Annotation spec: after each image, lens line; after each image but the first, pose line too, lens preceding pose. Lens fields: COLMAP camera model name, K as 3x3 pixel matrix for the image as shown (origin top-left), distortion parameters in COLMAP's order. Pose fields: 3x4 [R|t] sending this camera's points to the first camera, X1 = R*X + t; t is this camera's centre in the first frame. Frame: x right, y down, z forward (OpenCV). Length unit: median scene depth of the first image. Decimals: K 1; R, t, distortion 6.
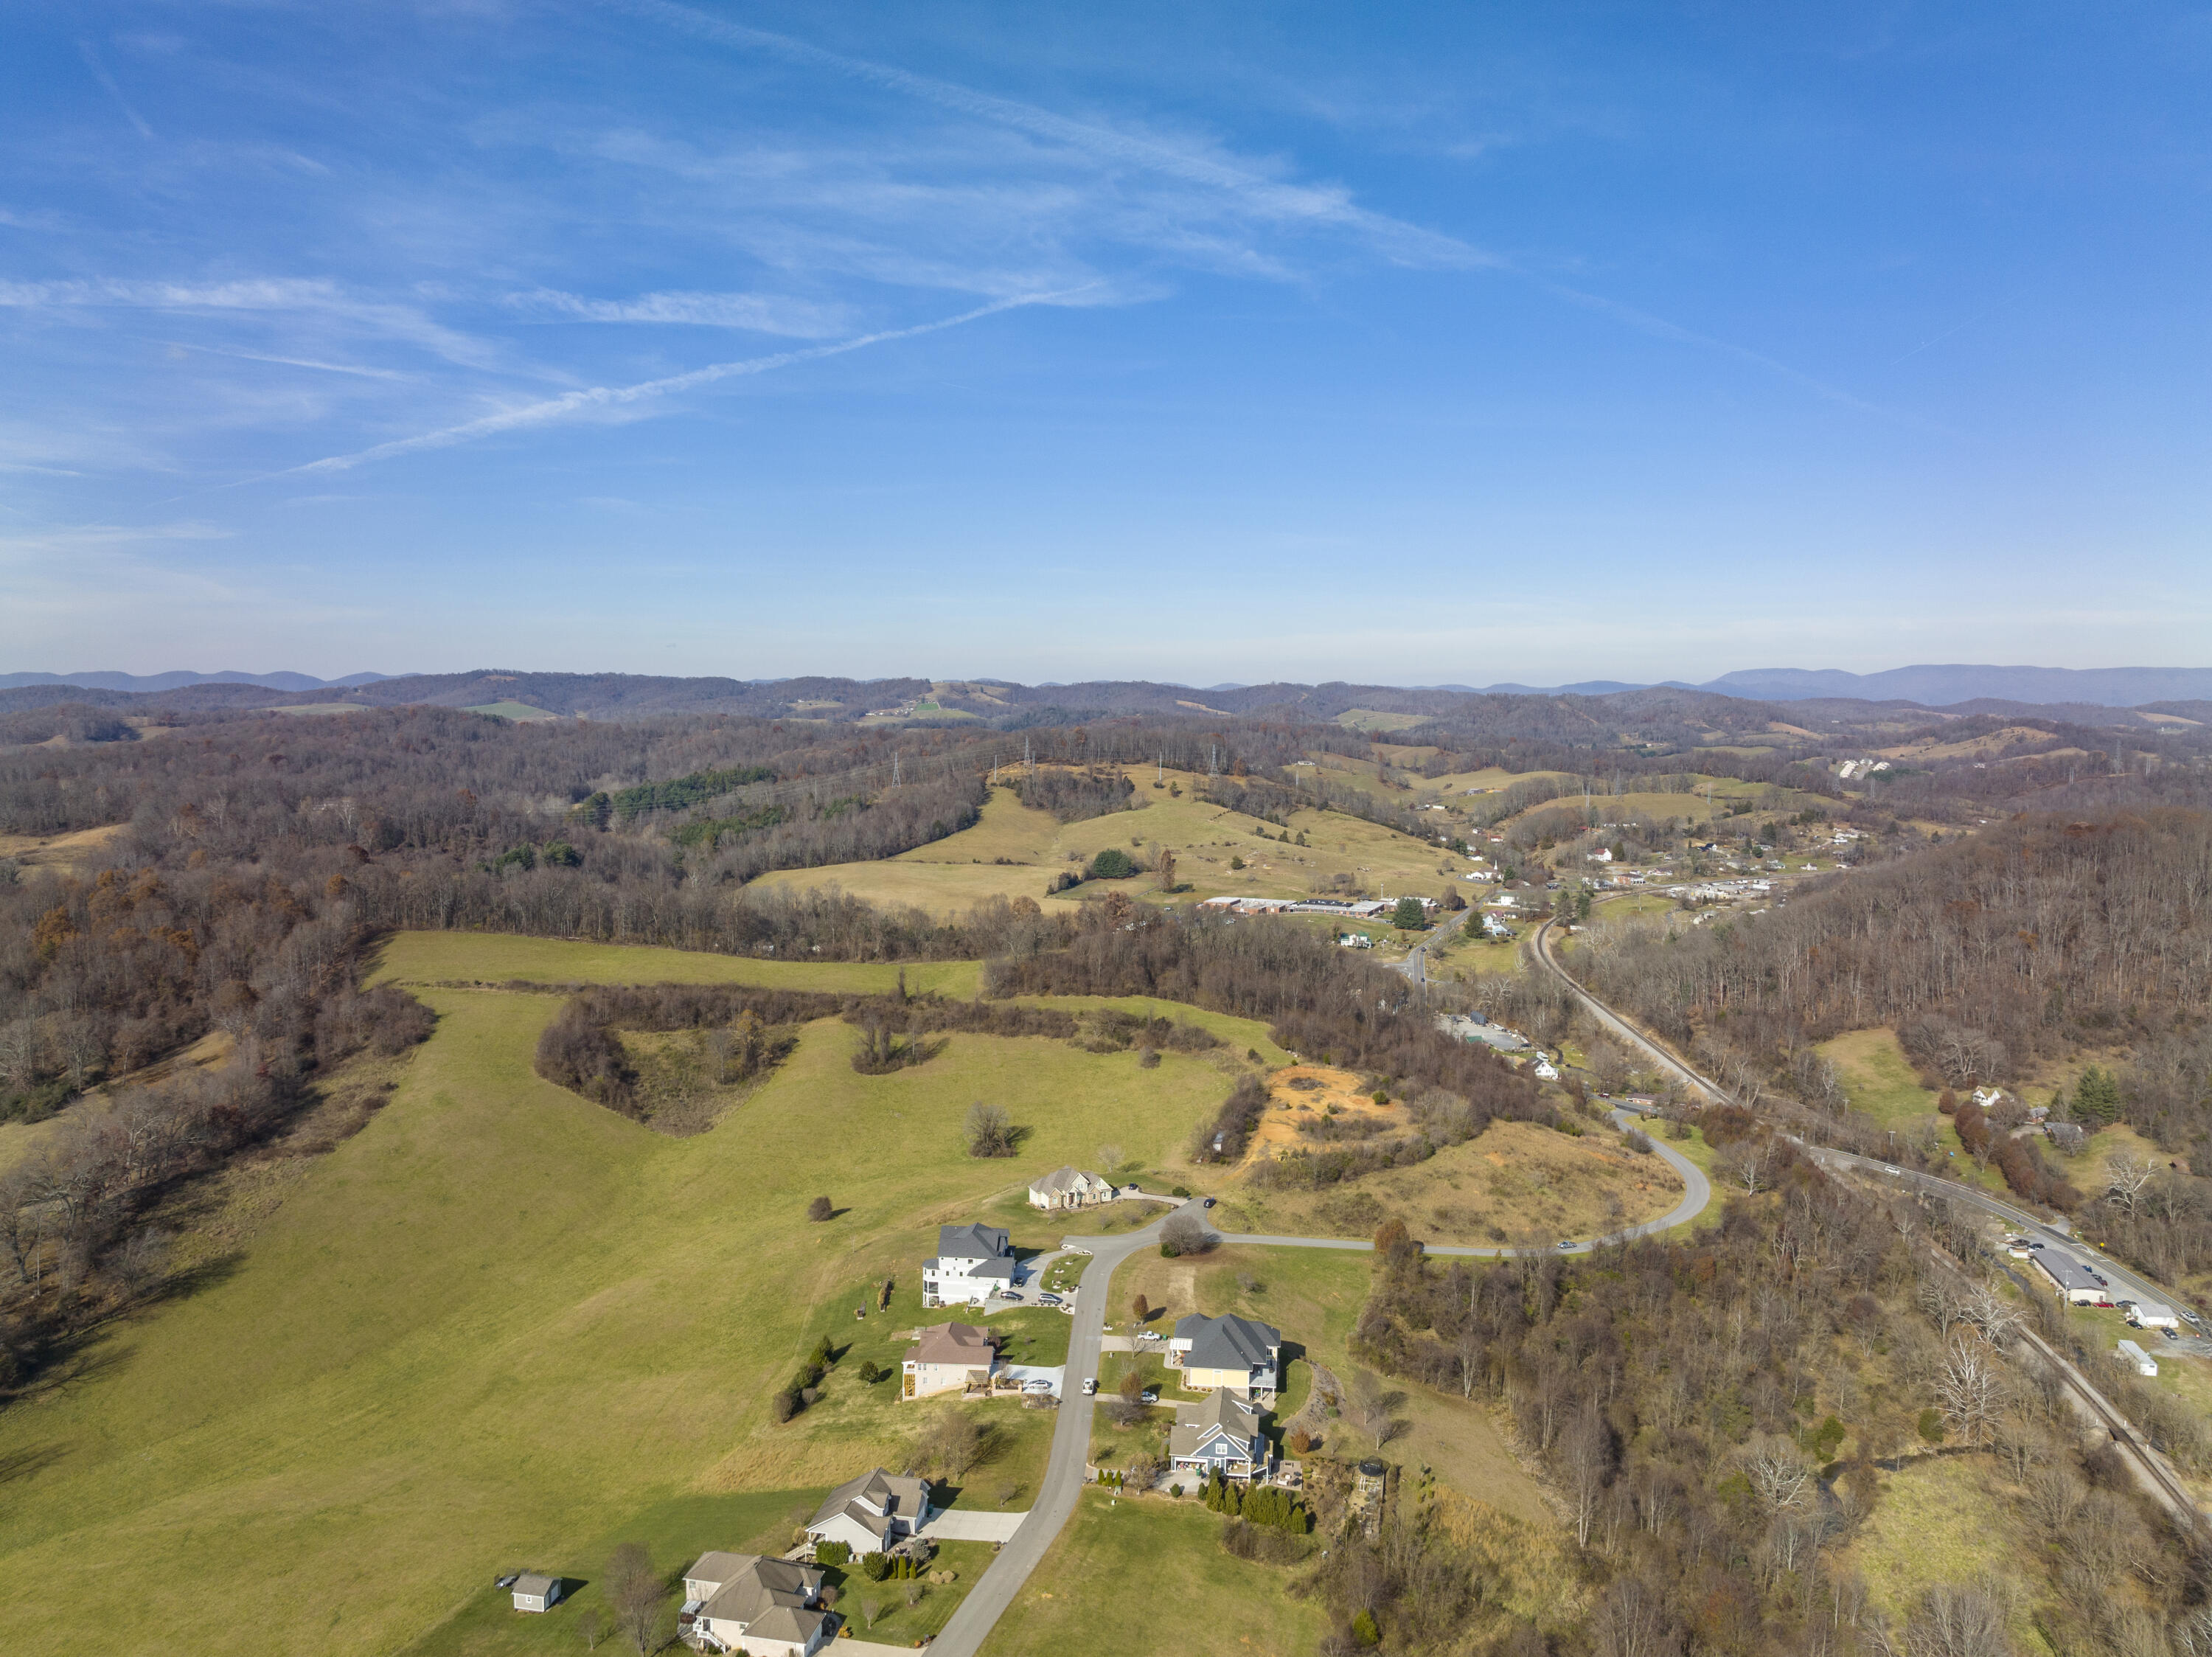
lens RADIAL K [[1574.8, 0, 1106.3], [0, 1574.8, 815.6], [0, 0, 1]] dist [-0.032823, -0.000711]
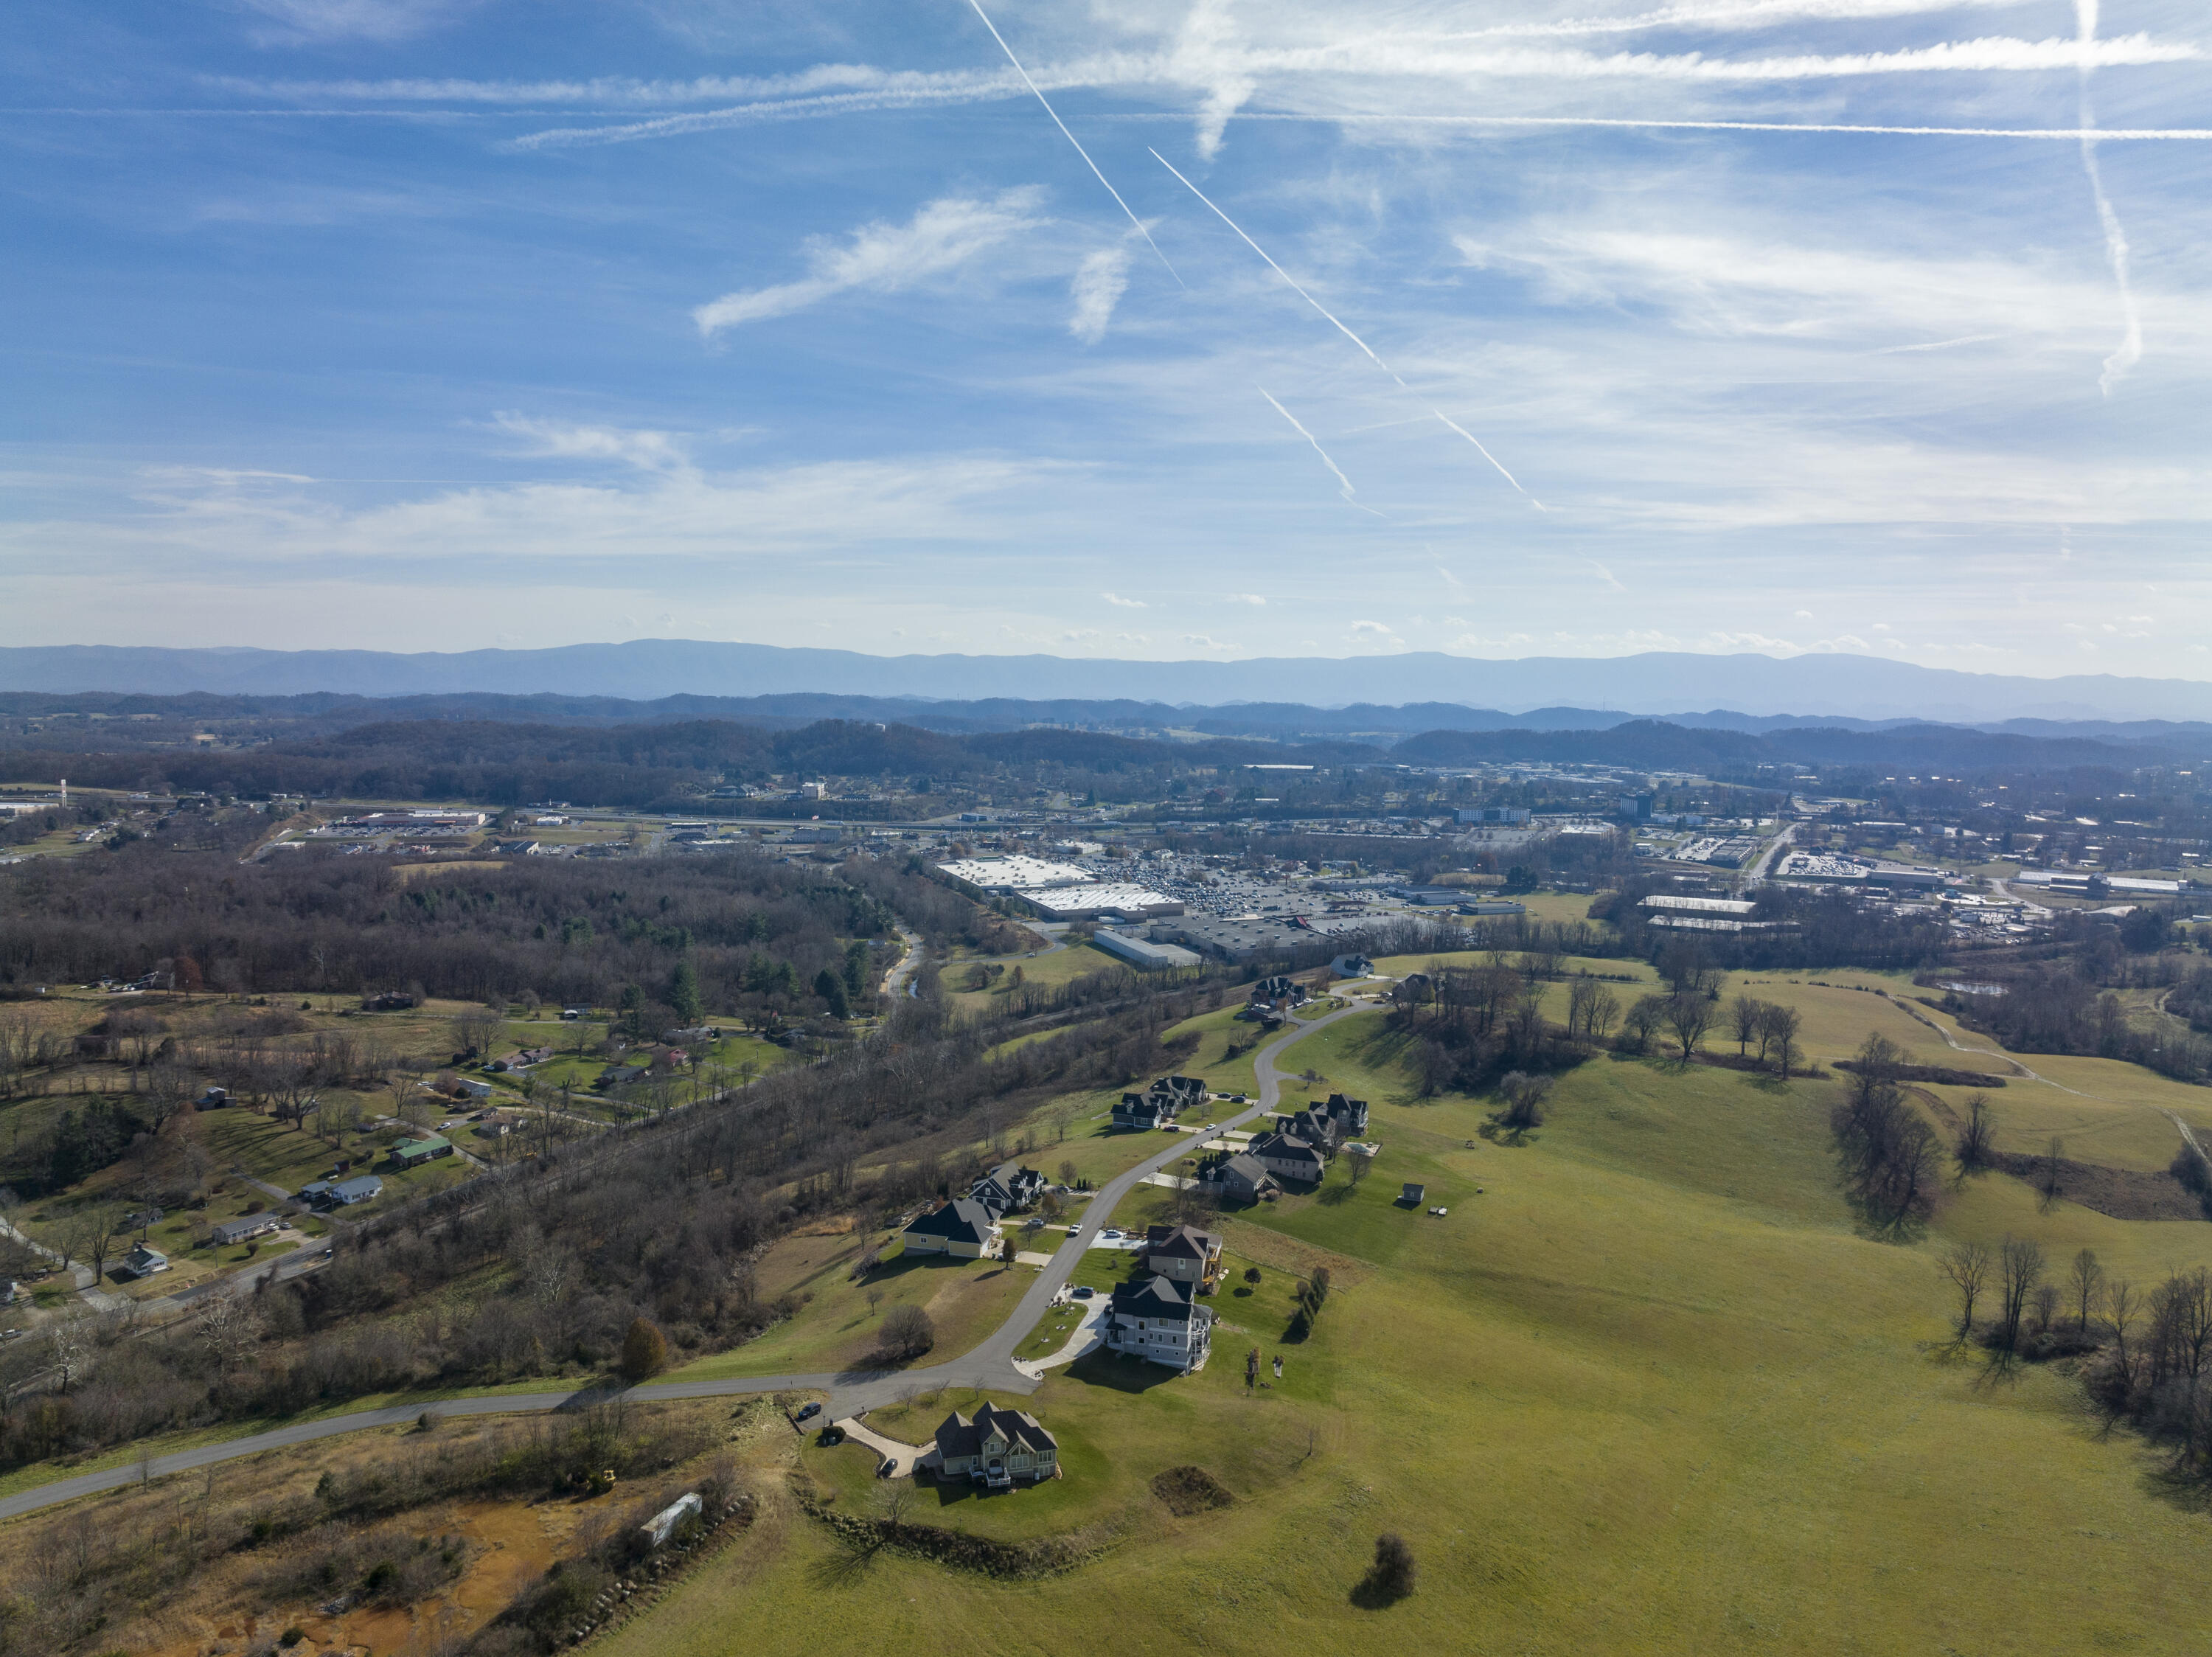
lens RADIAL K [[1574.8, 0, 1106.3], [0, 1574.8, 815.6], [0, 0, 1]] dist [-0.032823, -0.000711]
pose [[-0.987557, -0.030153, 0.154344, -0.134619], [-0.005919, 0.987877, 0.155125, -0.101852], [-0.157150, 0.152281, -0.975763, 1.324572]]
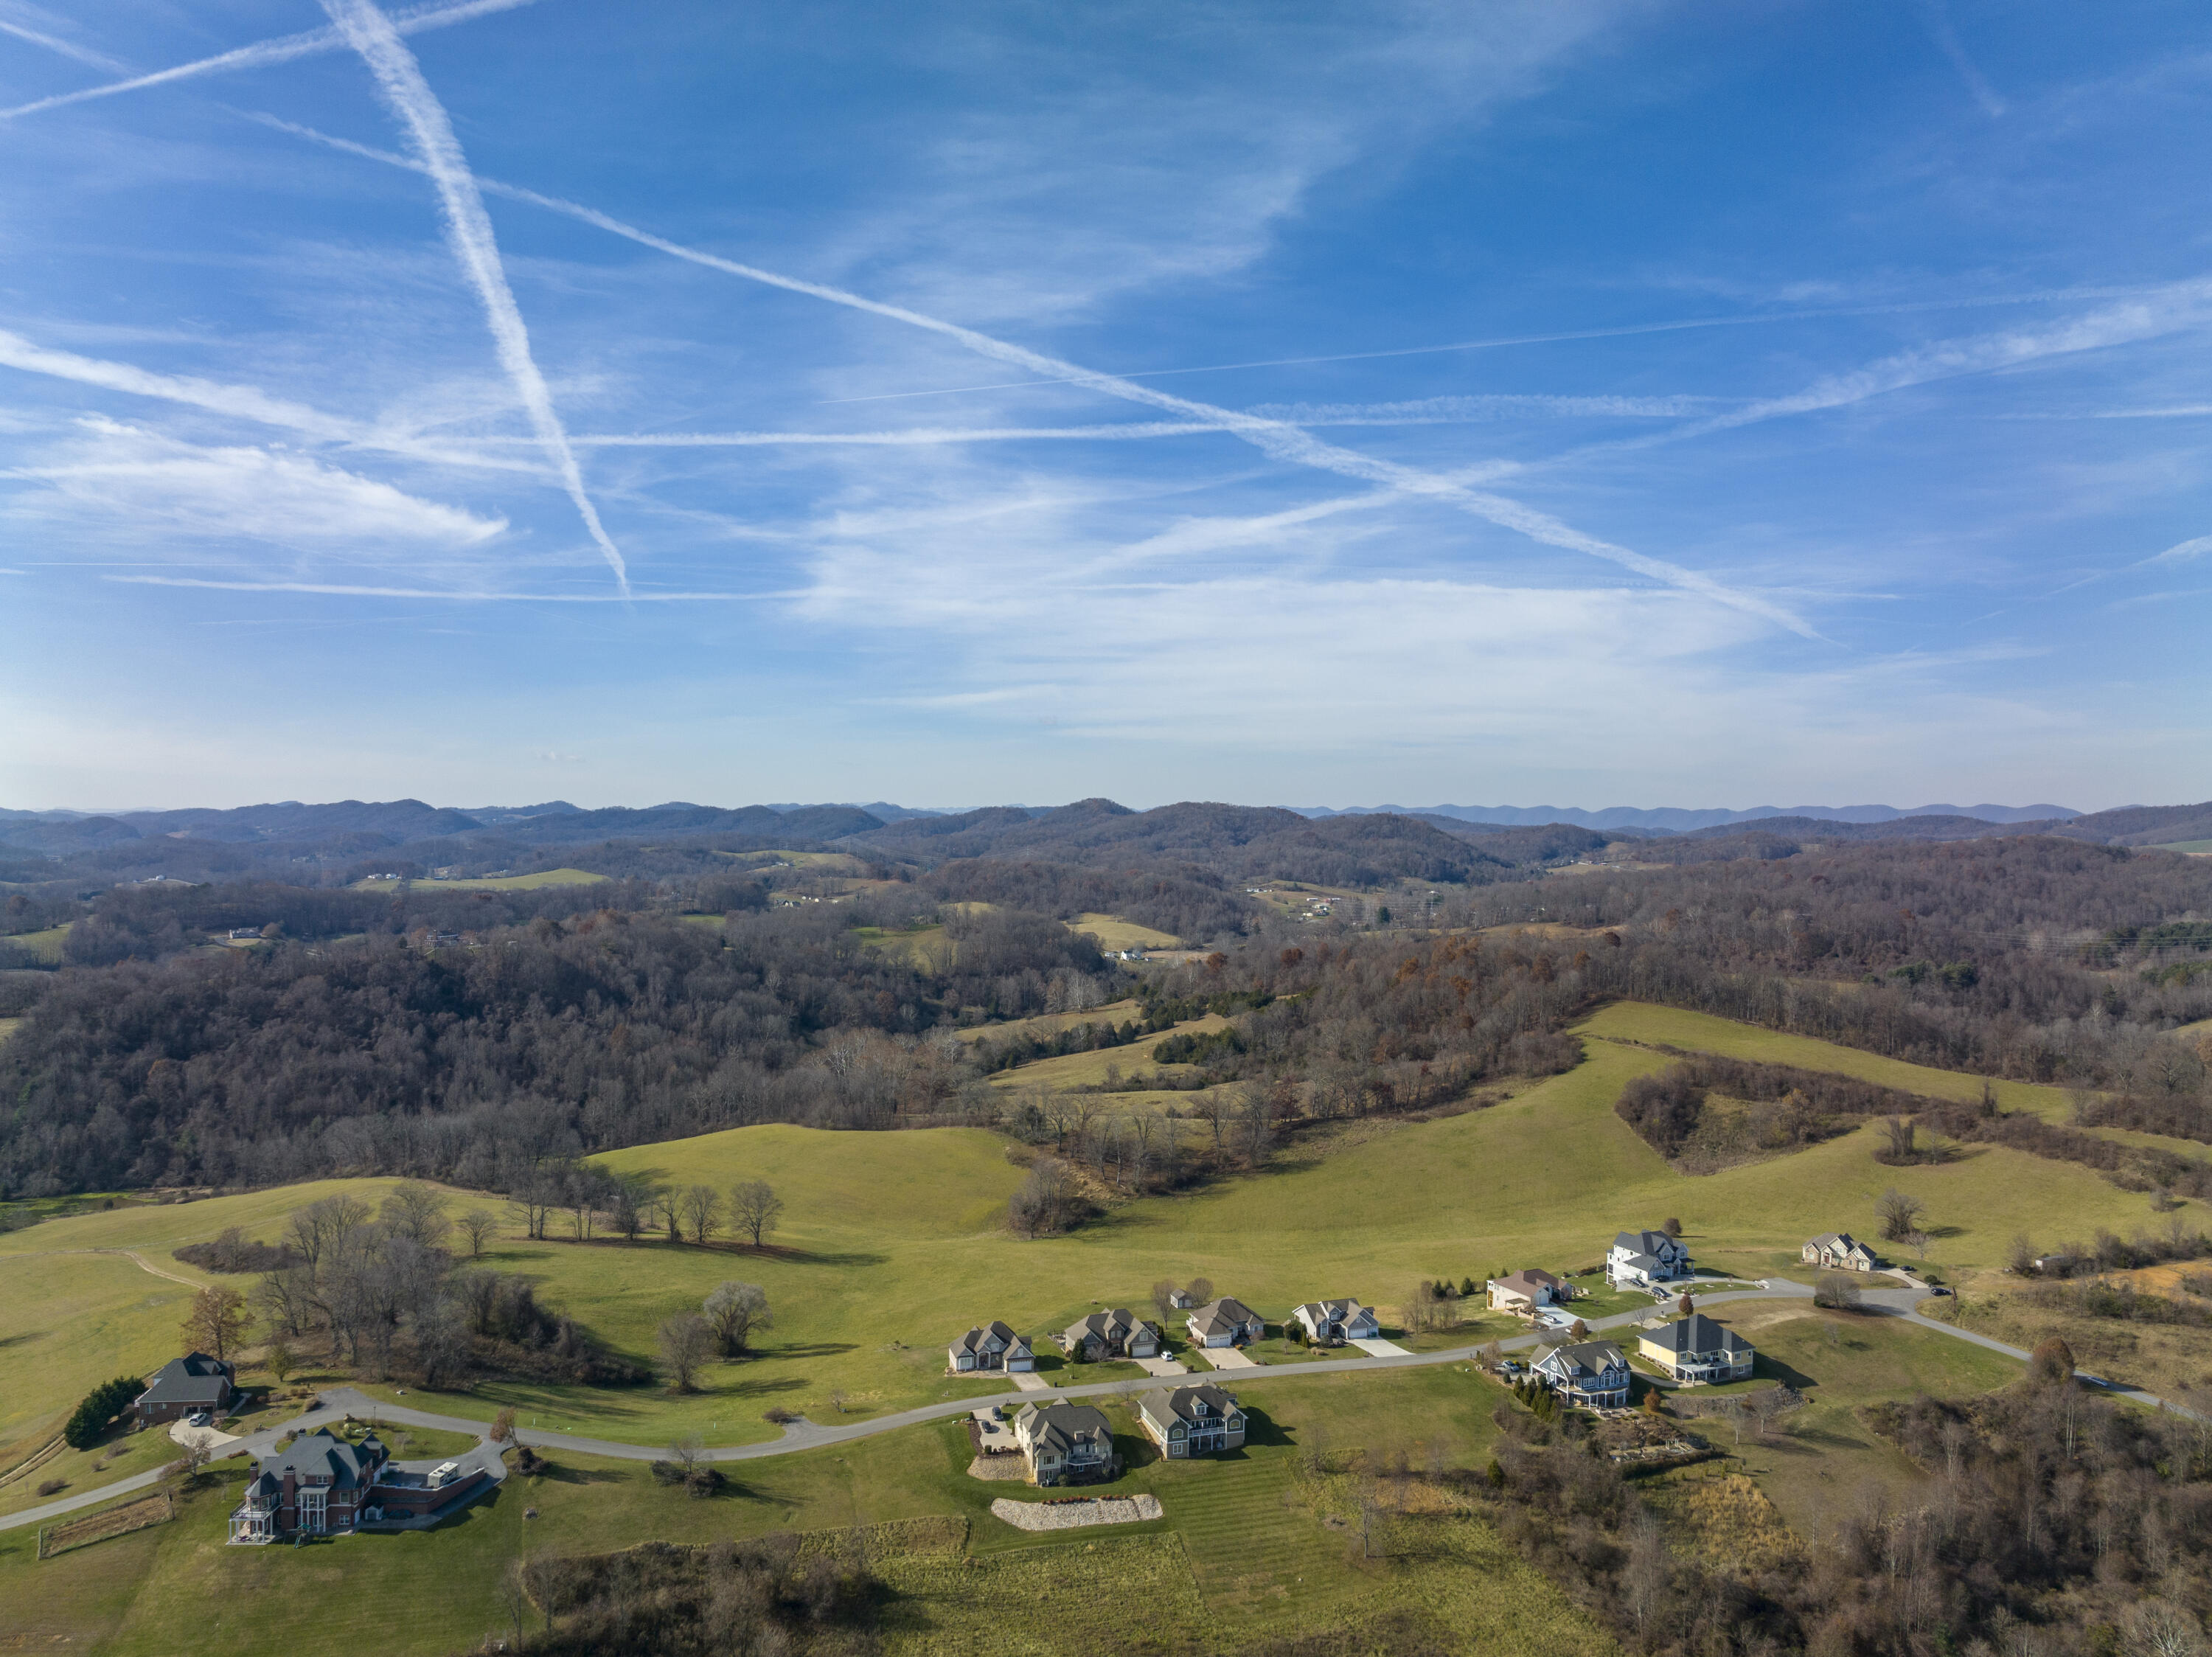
lens RADIAL K [[1577.4, 0, 1101.3], [0, 1577.4, 825.7], [0, 0, 1]] dist [-0.041315, 0.001101]
pose [[0.502863, 0.004004, -0.864357, 0.551595], [-0.072003, 0.996708, -0.037273, 0.013659], [0.861362, 0.080980, 0.501496, -0.016607]]
